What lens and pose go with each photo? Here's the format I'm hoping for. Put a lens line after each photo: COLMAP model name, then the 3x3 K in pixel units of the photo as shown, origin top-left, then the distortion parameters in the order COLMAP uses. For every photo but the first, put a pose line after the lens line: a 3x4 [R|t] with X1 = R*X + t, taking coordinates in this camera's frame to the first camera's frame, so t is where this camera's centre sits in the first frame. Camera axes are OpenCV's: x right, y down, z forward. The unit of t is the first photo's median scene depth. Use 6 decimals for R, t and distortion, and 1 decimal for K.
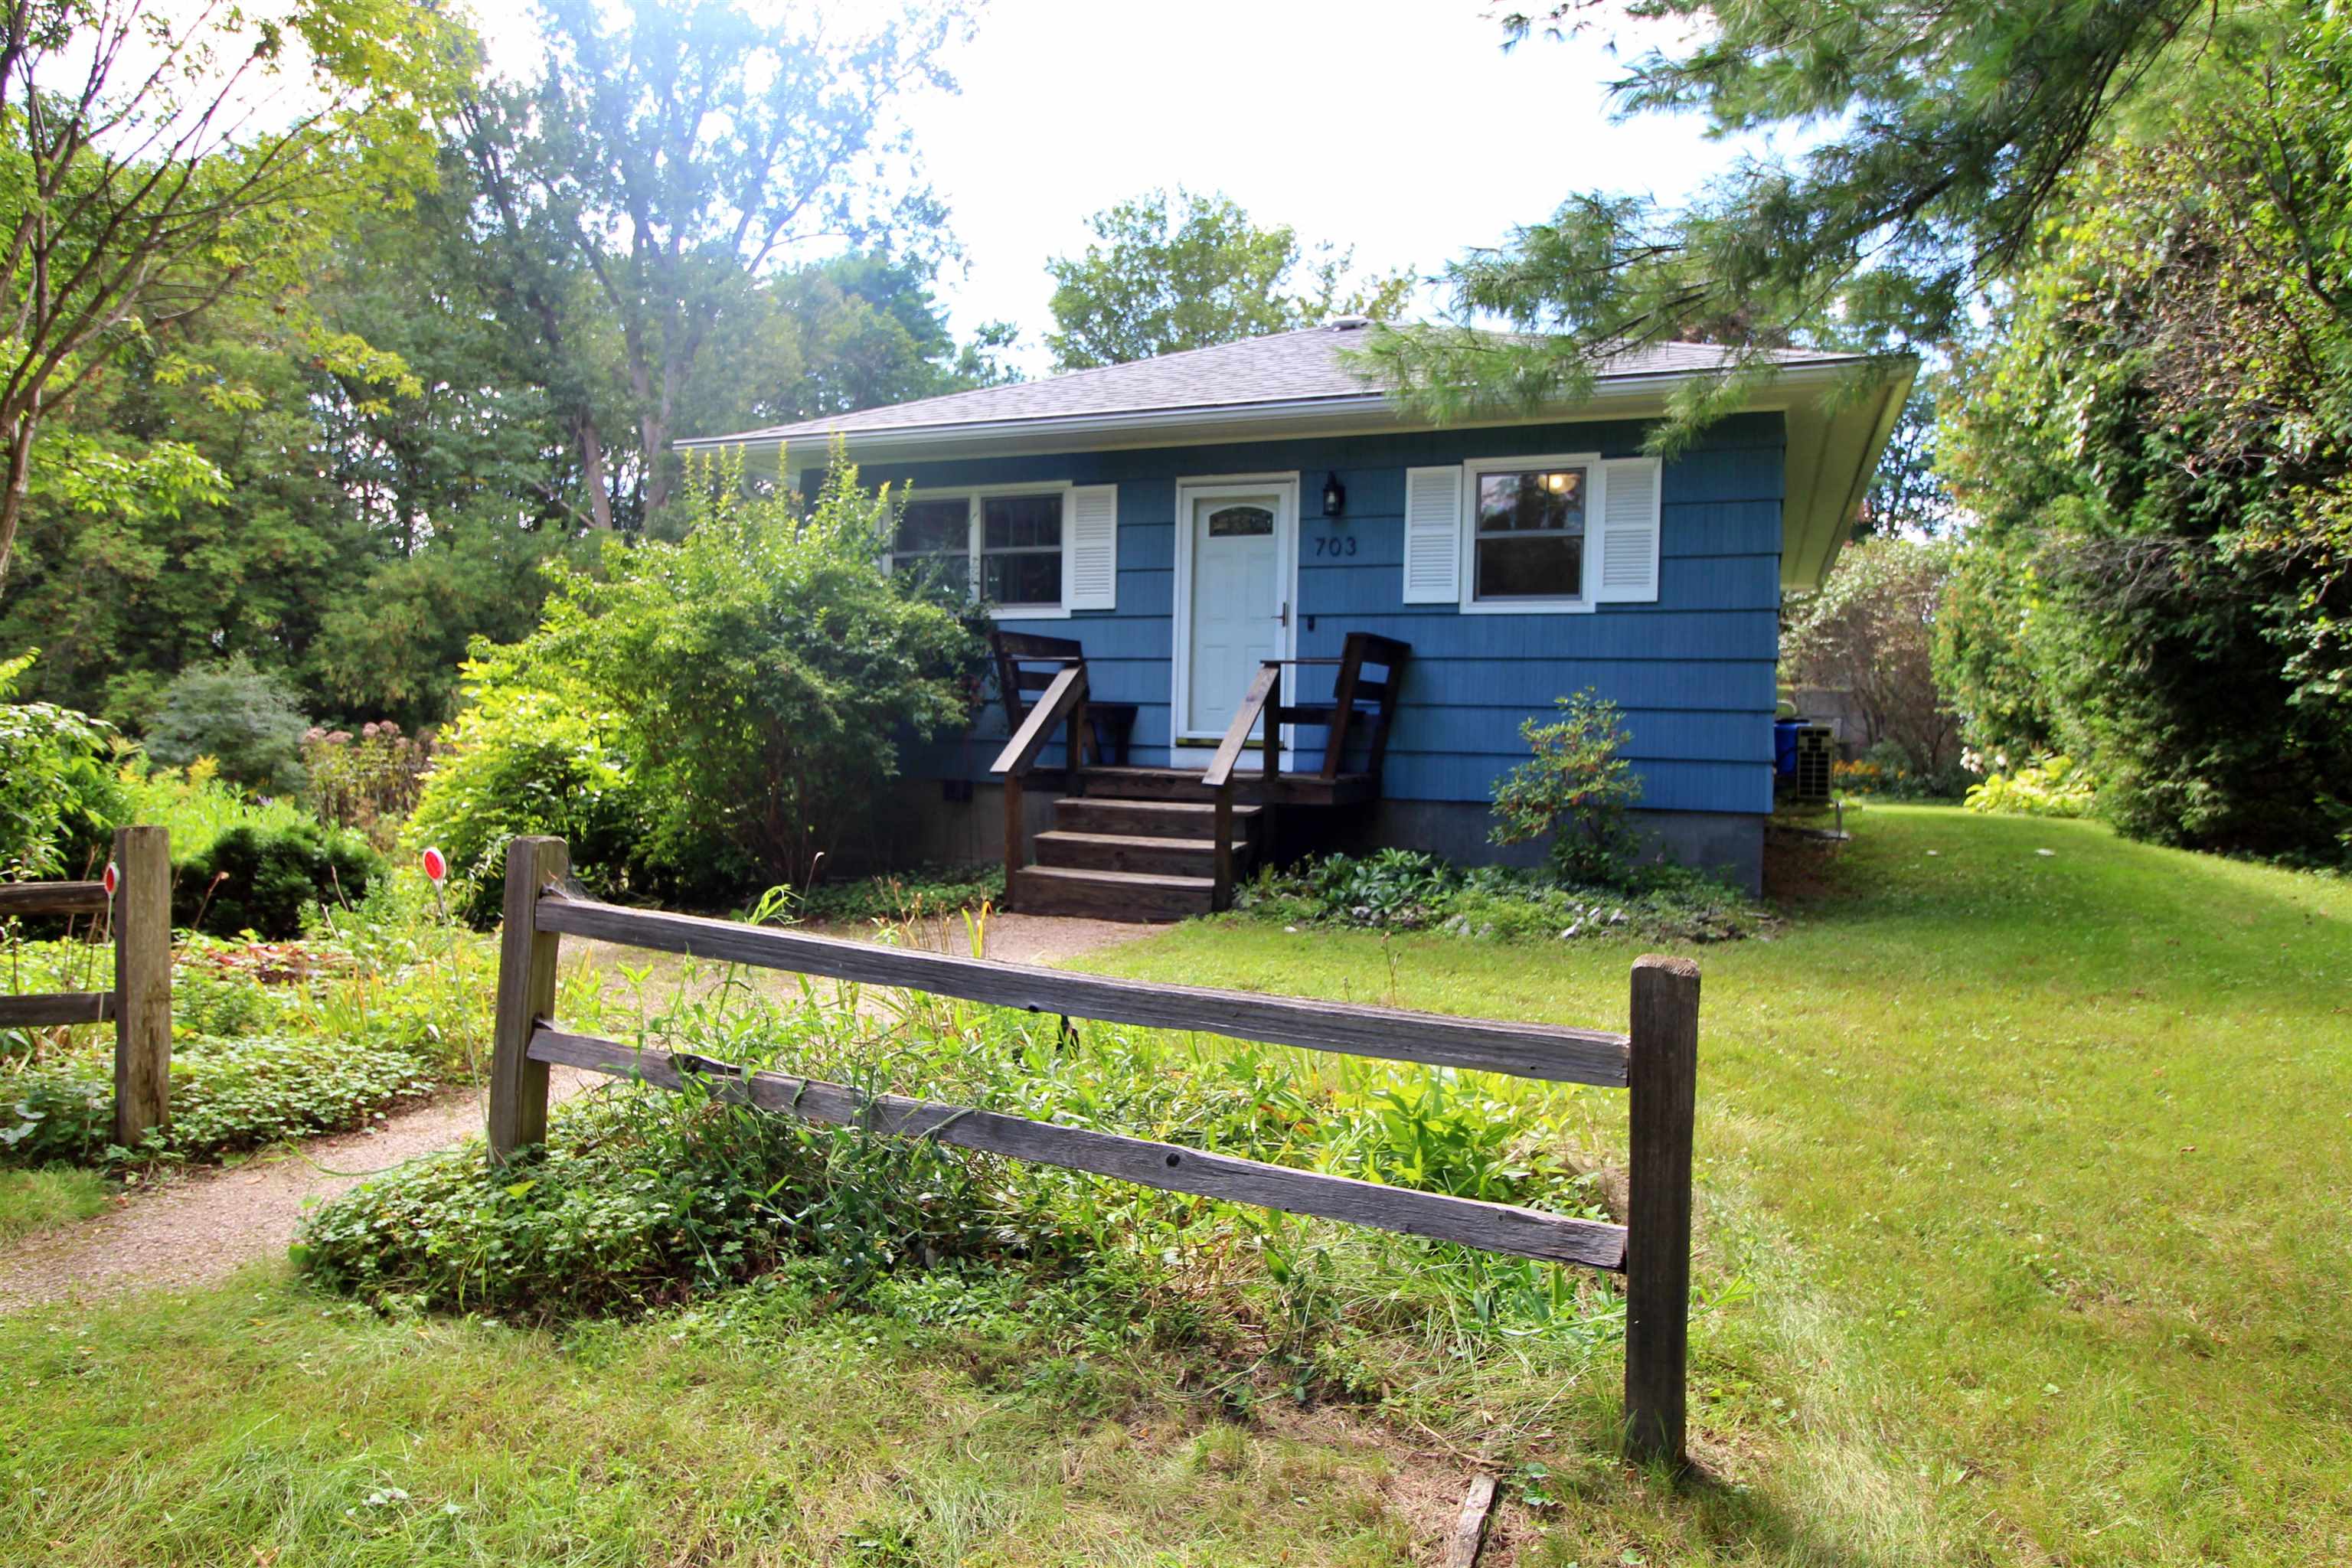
lens RADIAL K [[1407.0, 0, 1173.1], [0, 1407.0, 797.6], [0, 0, 1]] dist [0.006544, 0.000832]
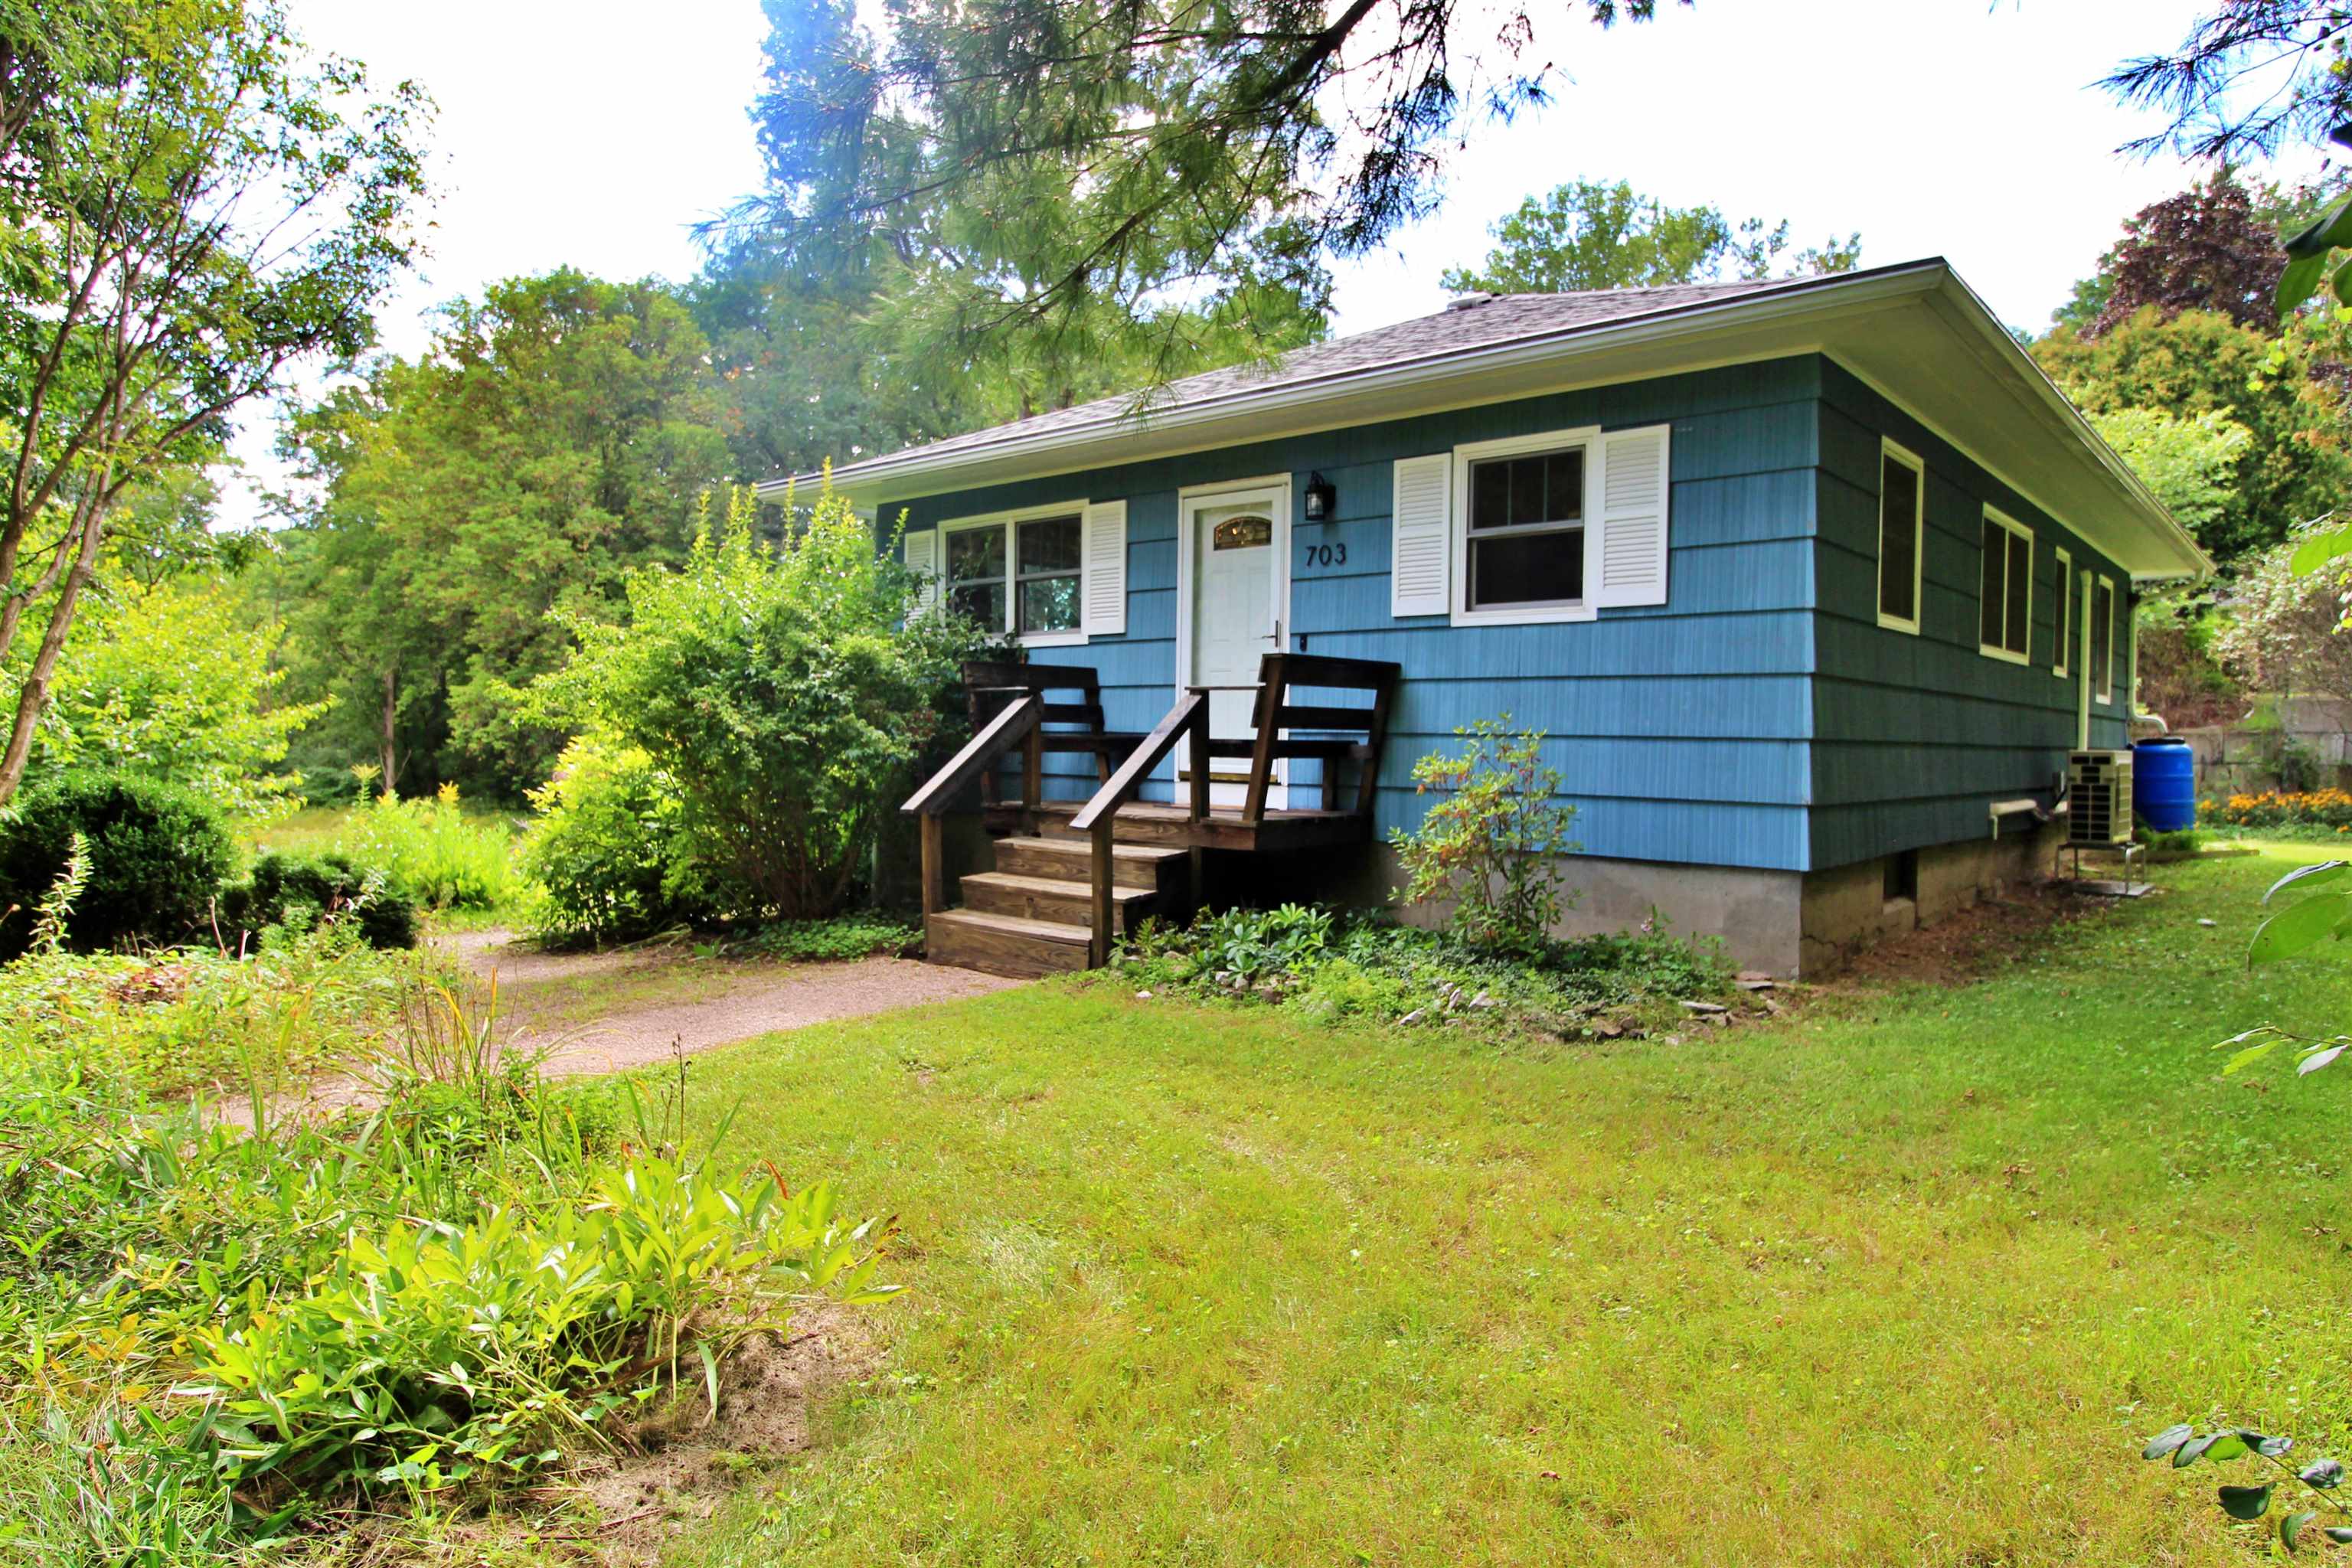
lens RADIAL K [[1401.3, 0, 1185.0], [0, 1401.3, 802.1], [0, 0, 1]] dist [-0.003575, 0.000033]
pose [[0.950066, 0.003095, -0.312032, 0.293614], [-0.006929, 0.999913, -0.011179, -0.012777], [0.311971, 0.012783, 0.950006, 0.134958]]
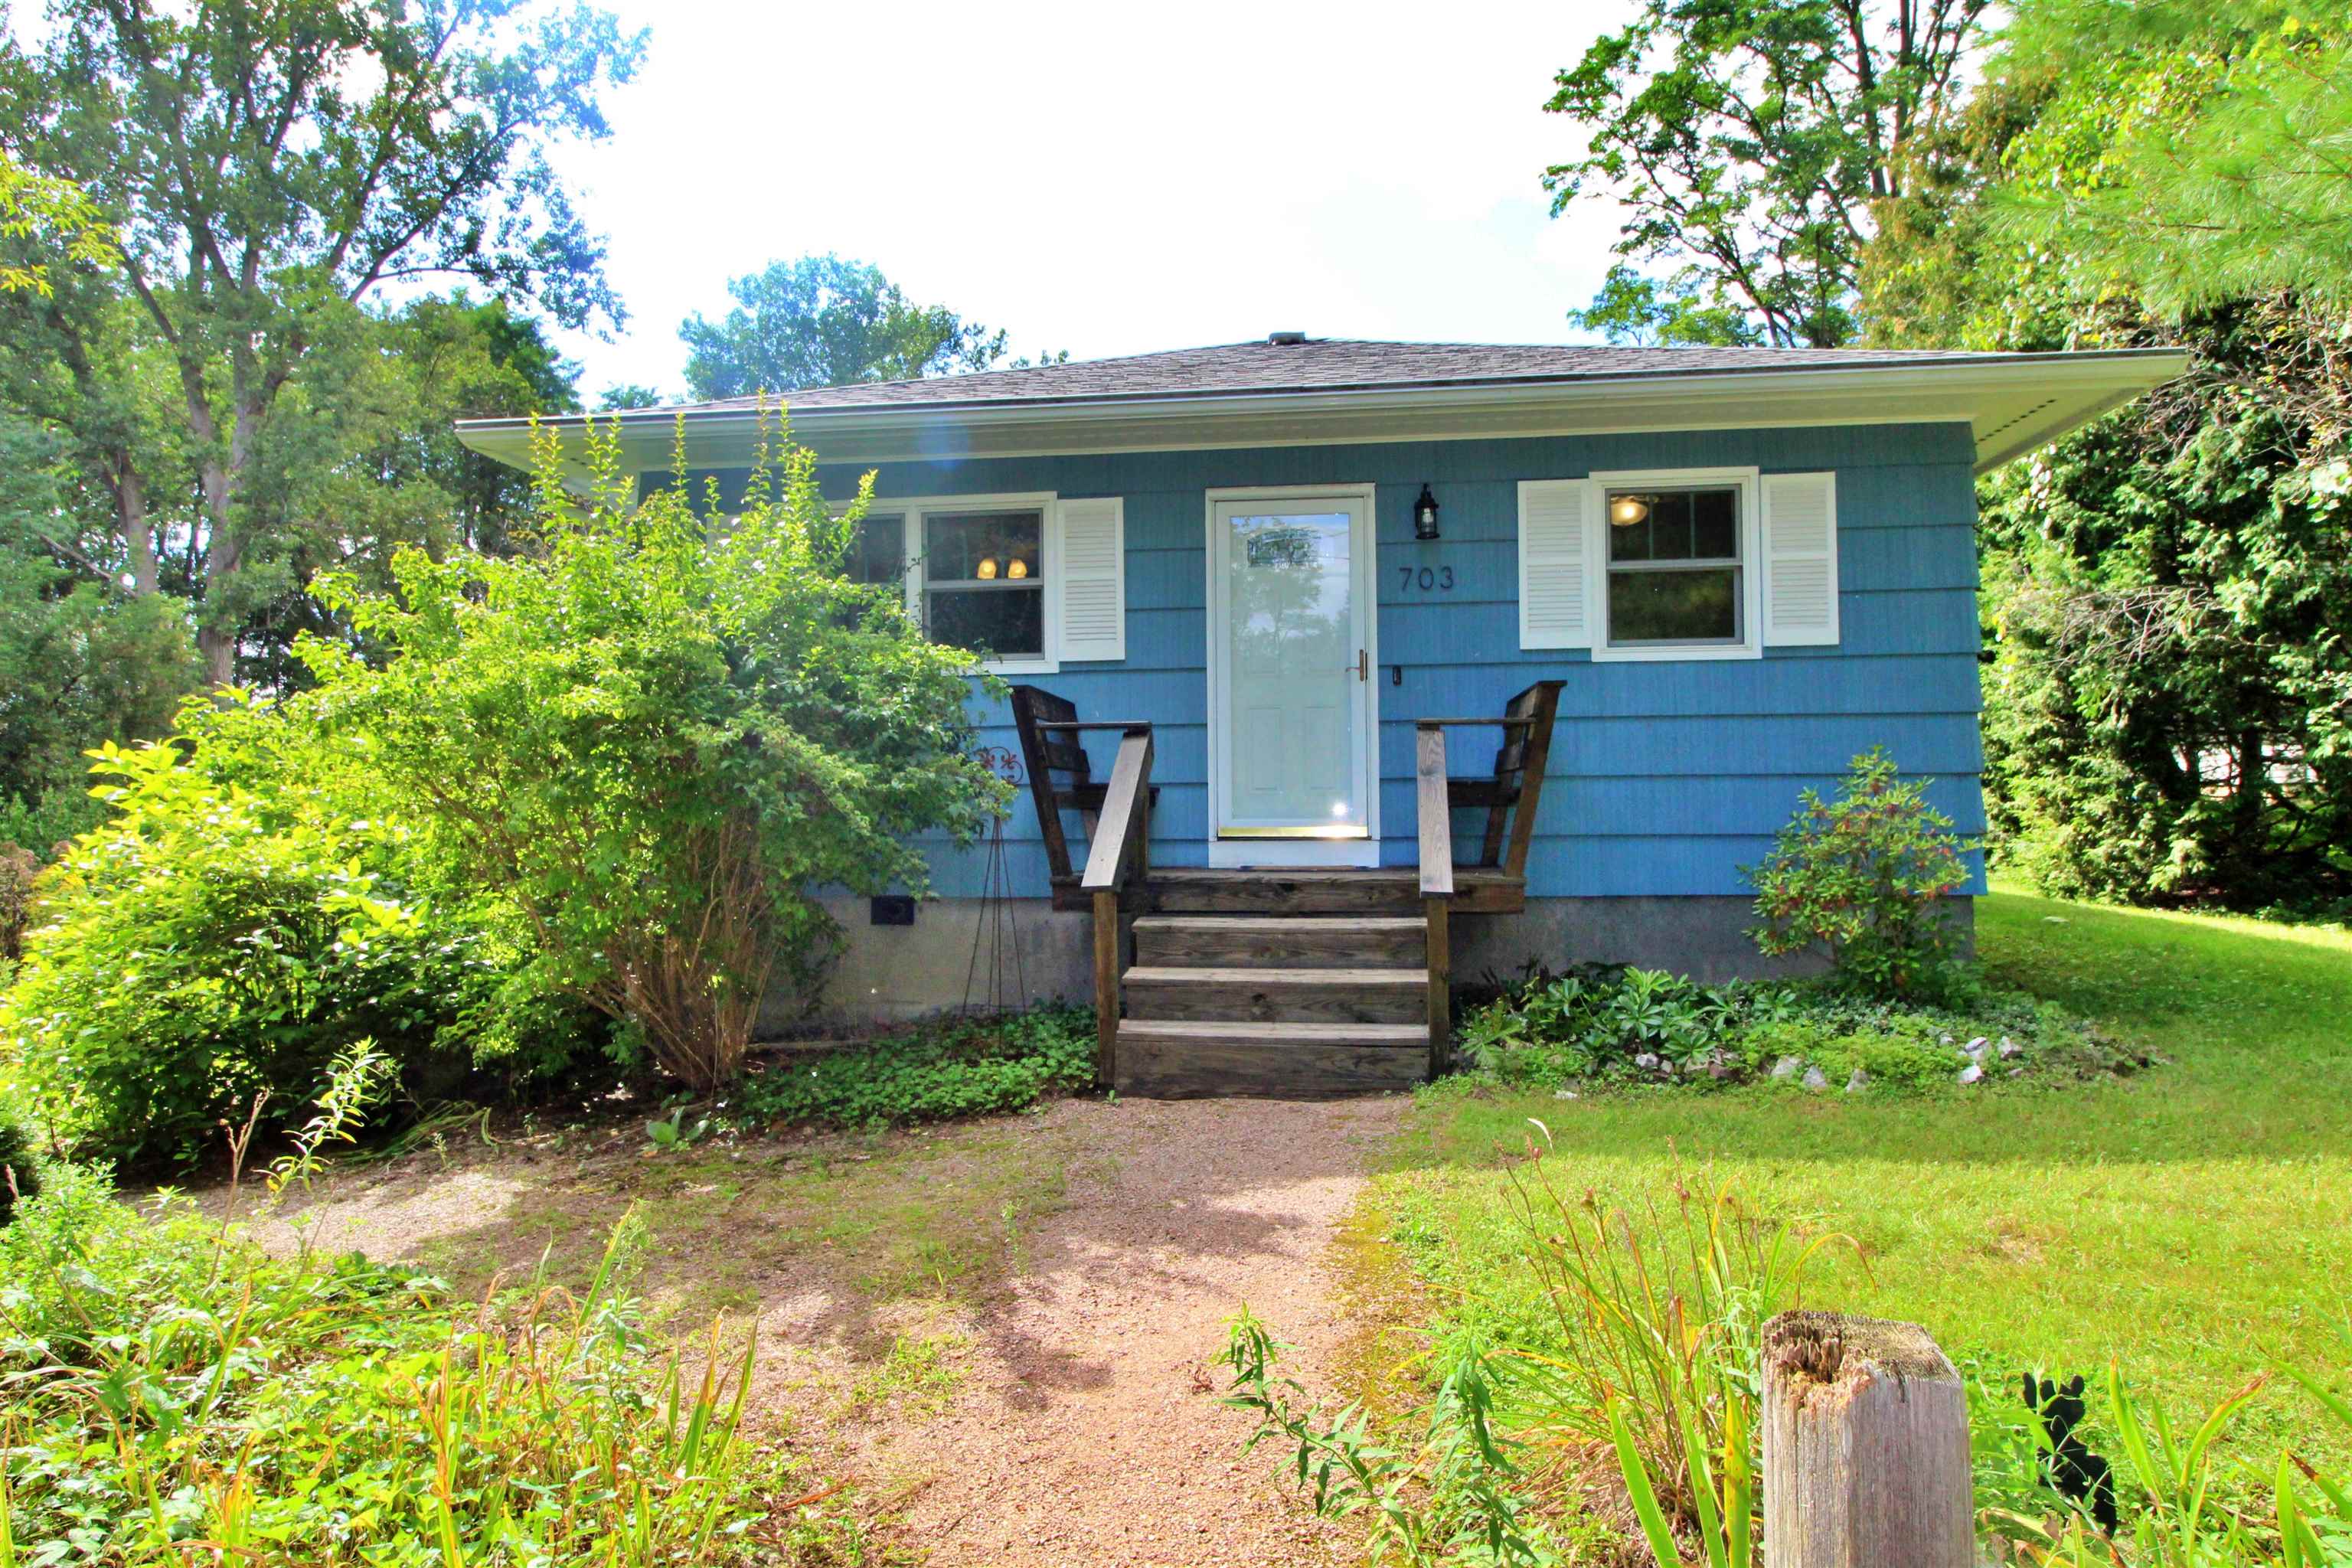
lens RADIAL K [[1386.8, 0, 1176.0], [0, 1386.8, 784.0], [0, 0, 1]] dist [-0.001765, 0.001047]
pose [[0.961025, -0.024685, 0.275357, -0.225650], [0.043797, 0.997022, -0.063475, -0.020154], [-0.272970, 0.073060, 0.959244, 0.291195]]
